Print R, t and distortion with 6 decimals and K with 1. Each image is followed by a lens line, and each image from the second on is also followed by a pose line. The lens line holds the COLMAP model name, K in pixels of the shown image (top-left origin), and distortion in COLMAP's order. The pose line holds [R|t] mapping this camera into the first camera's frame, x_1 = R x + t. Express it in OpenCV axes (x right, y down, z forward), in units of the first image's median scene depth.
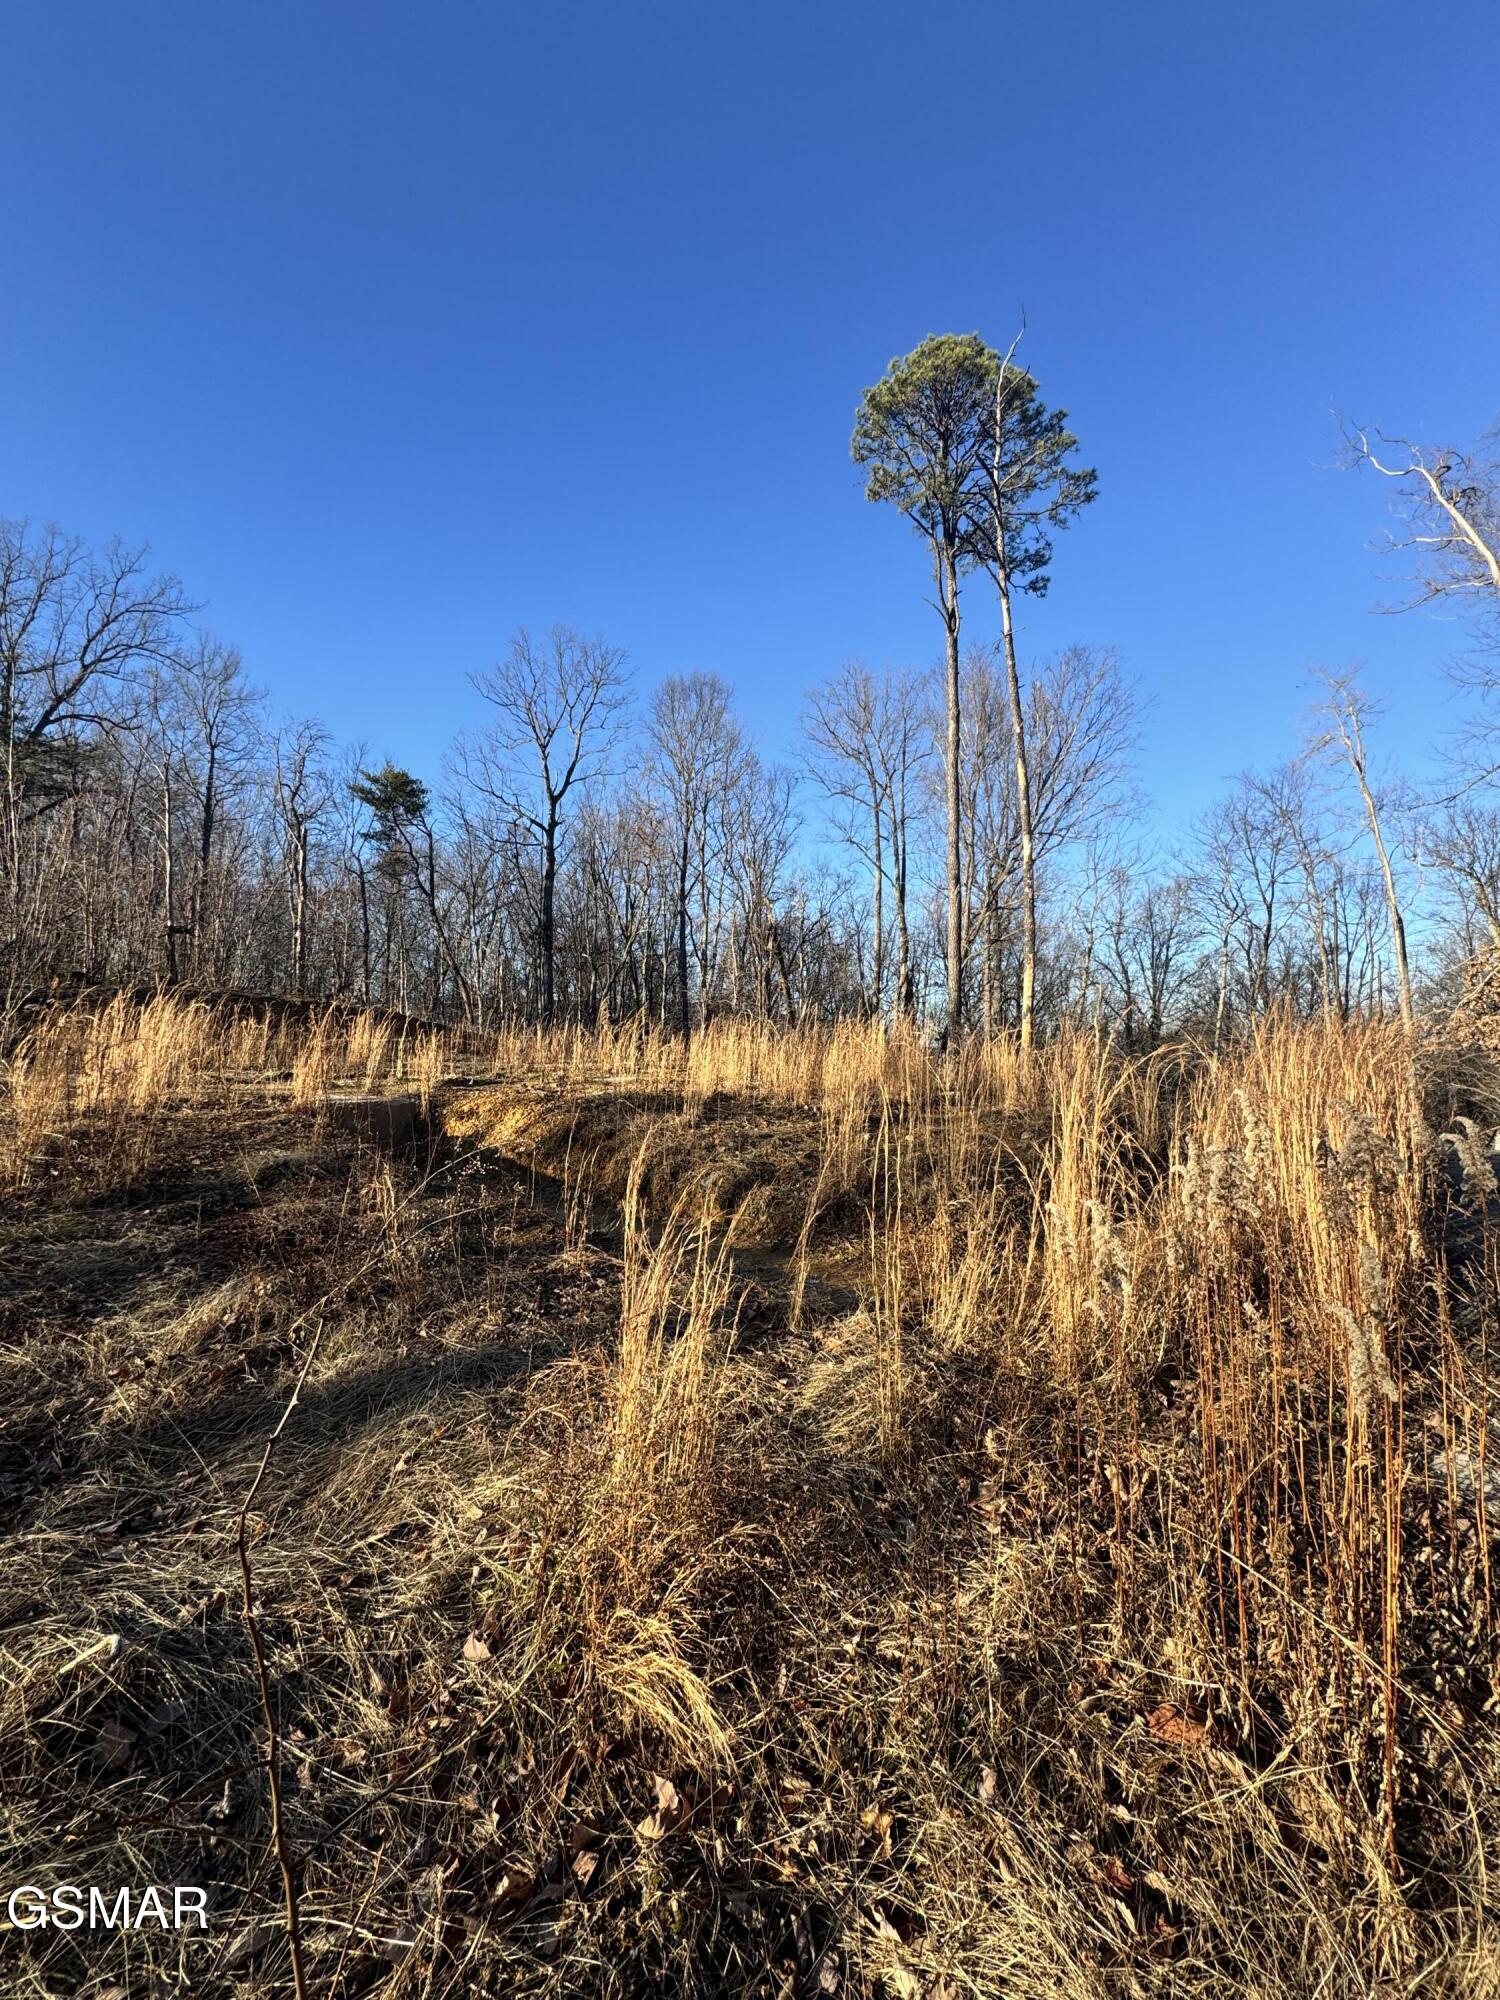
lens RADIAL K [[796.3, 0, 754.2], [0, 796.3, 997.0], [0, 0, 1]] dist [-0.003156, 0.000137]
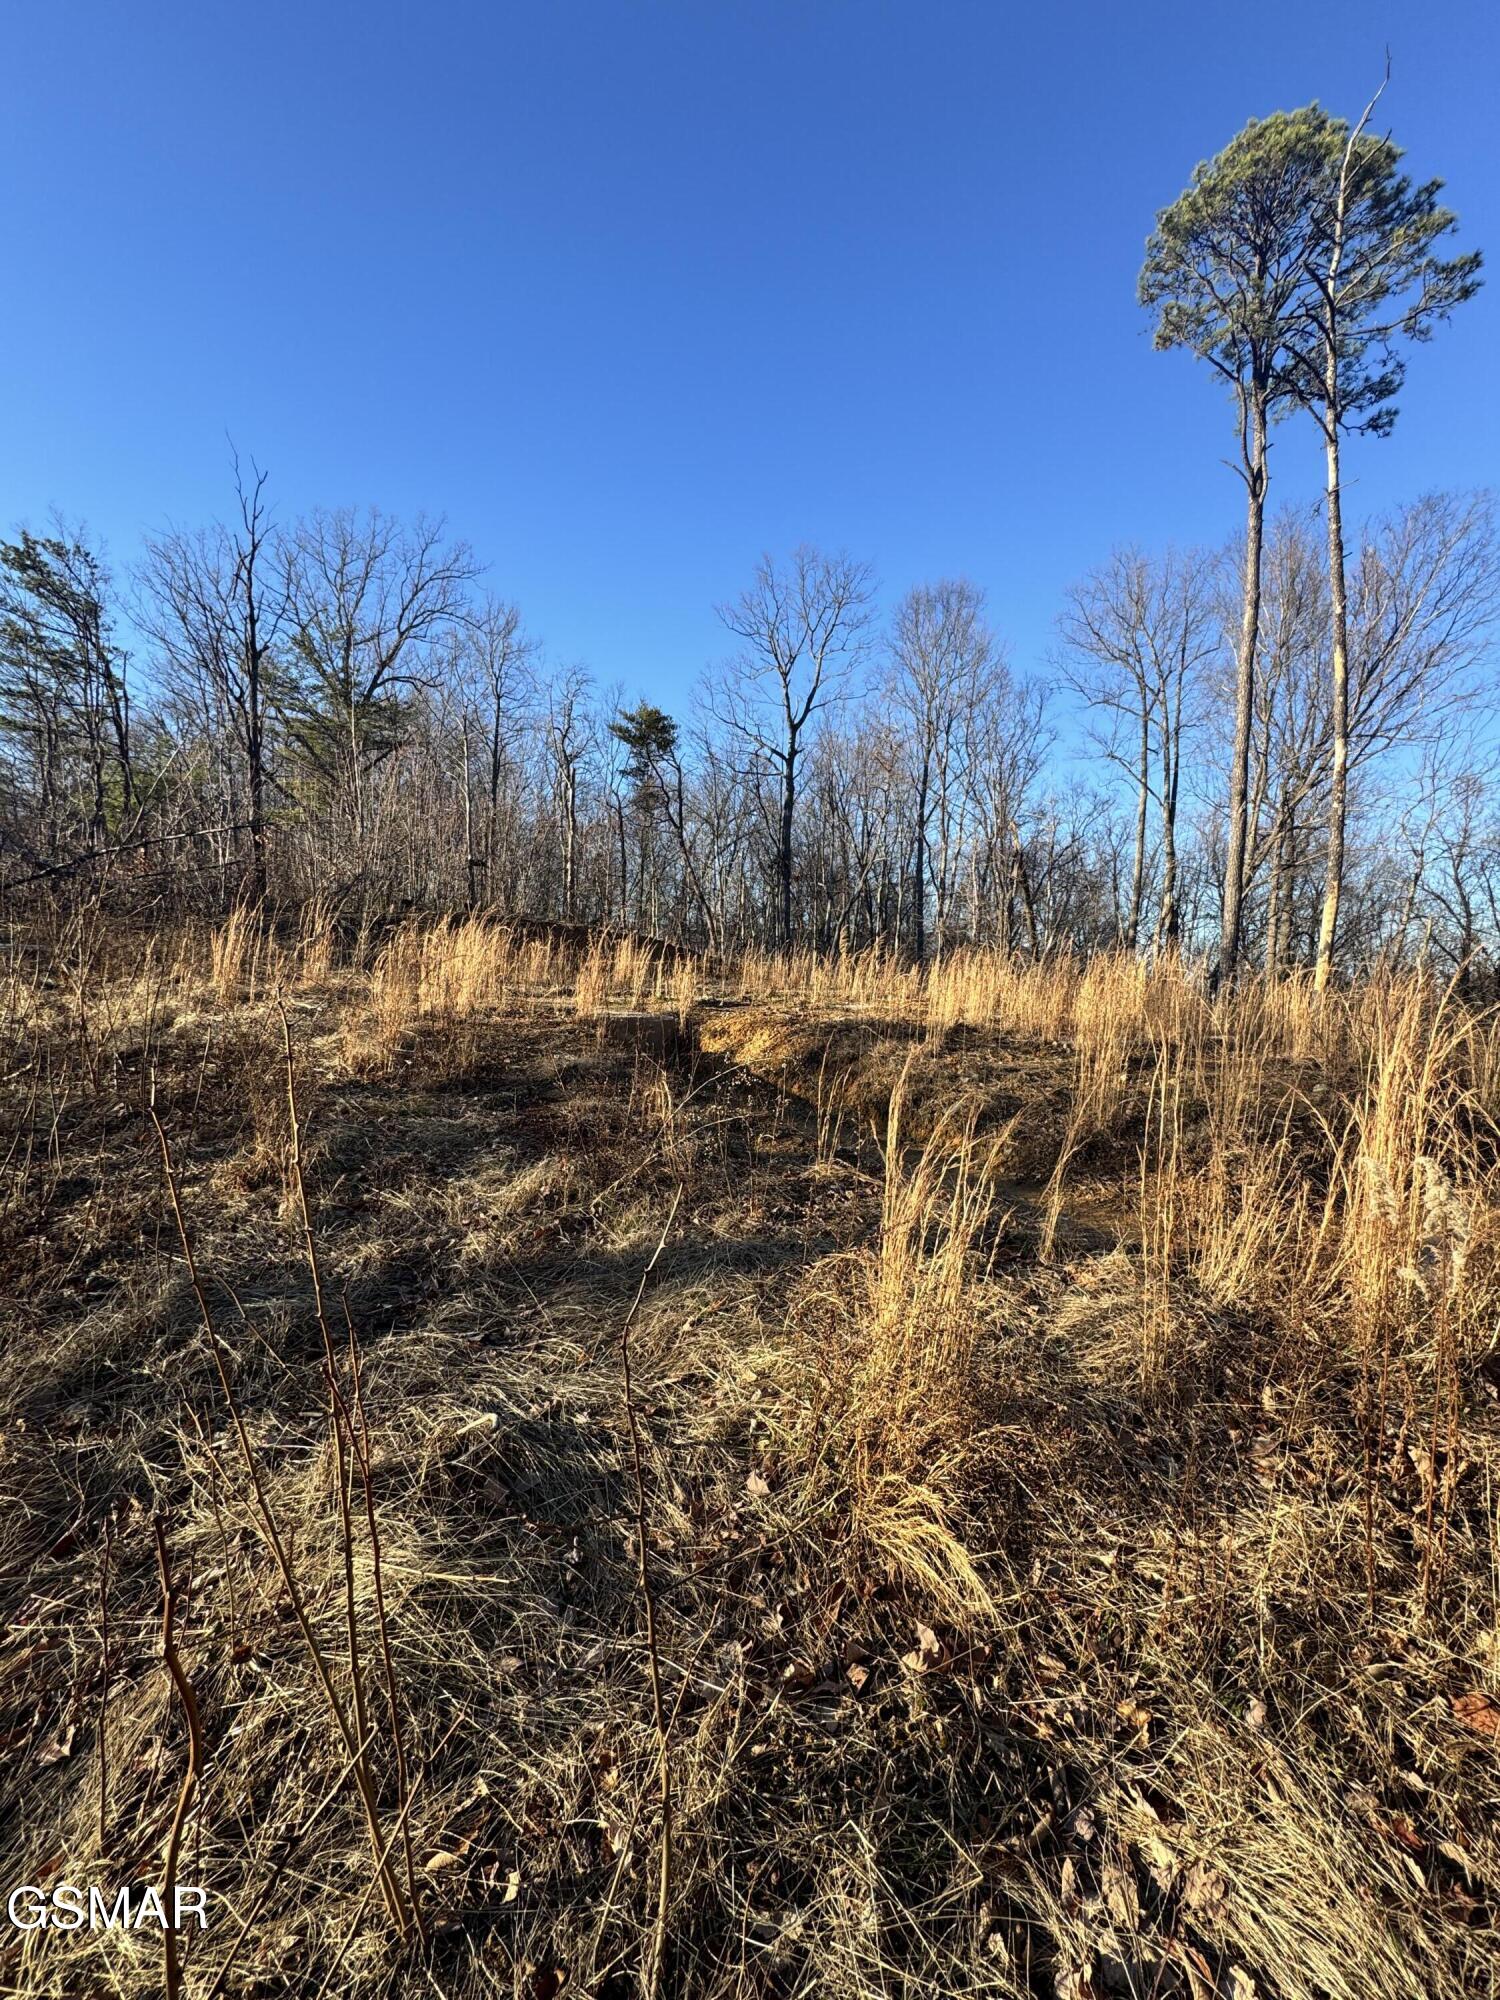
lens RADIAL K [[796.3, 0, 754.0], [0, 796.3, 997.4], [0, 0, 1]] dist [-0.003156, 0.000137]
pose [[0.957940, 0.037734, -0.284478, -0.025592], [-0.012342, 0.995817, 0.090528, 0.002899], [0.286704, -0.083209, 0.954399, -0.026249]]
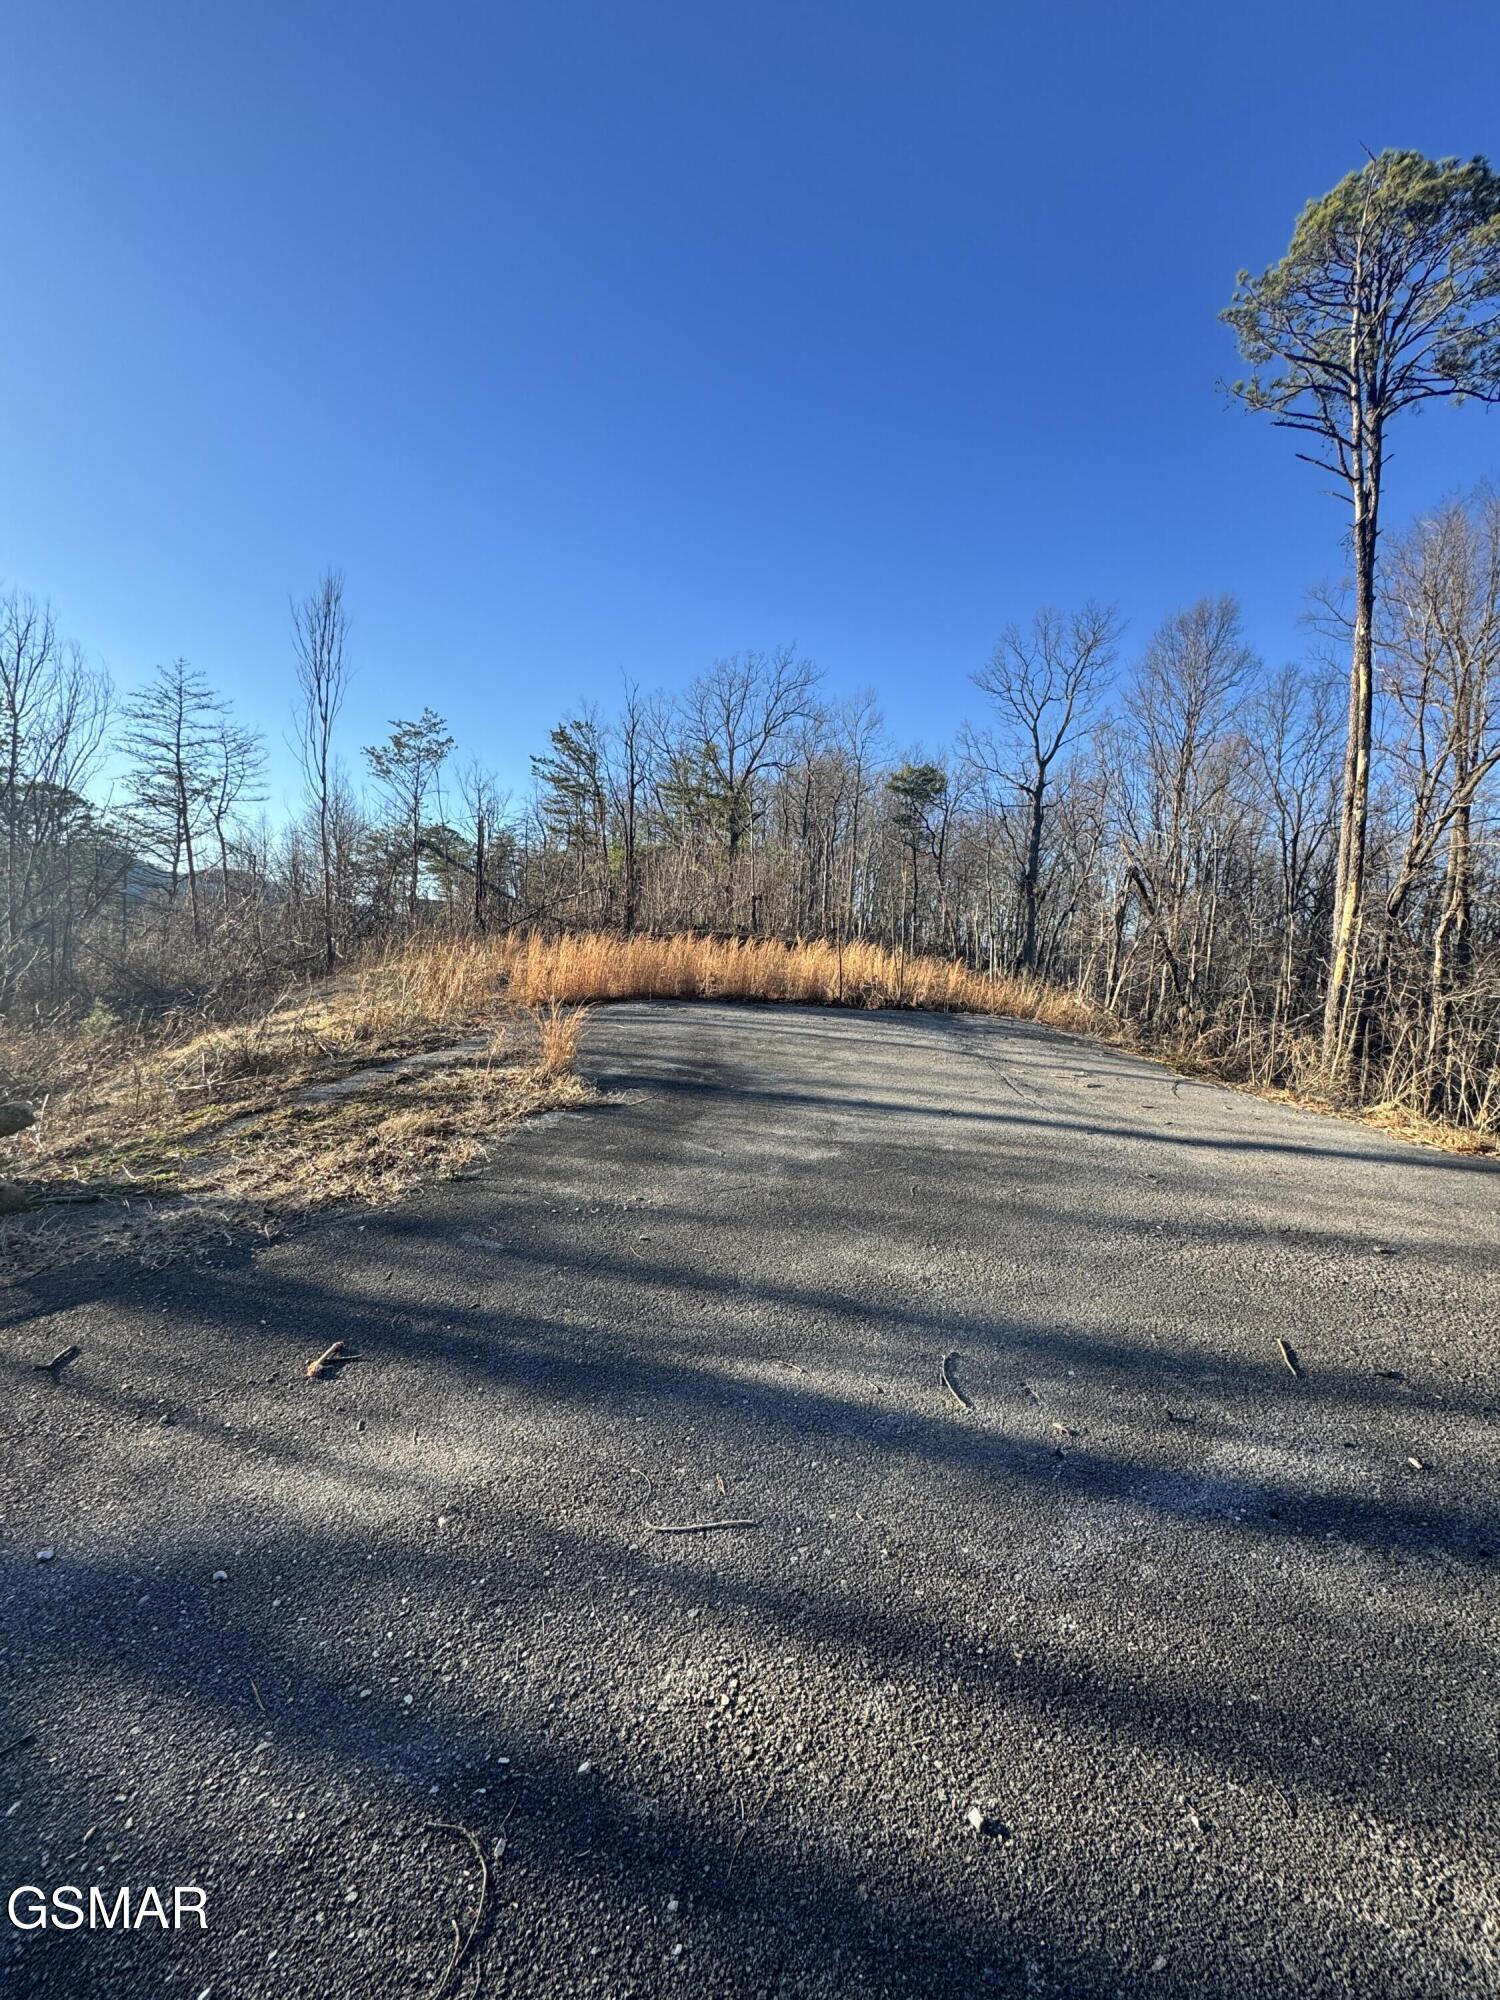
lens RADIAL K [[796.3, 0, 750.4], [0, 796.3, 1003.2], [0, 0, 1]] dist [-0.003156, 0.000137]
pose [[0.637922, 0.057176, -0.767975, 6.876476], [0.005024, 0.996910, 0.078394, 0.081547], [0.770085, -0.053867, 0.635664, -1.415817]]
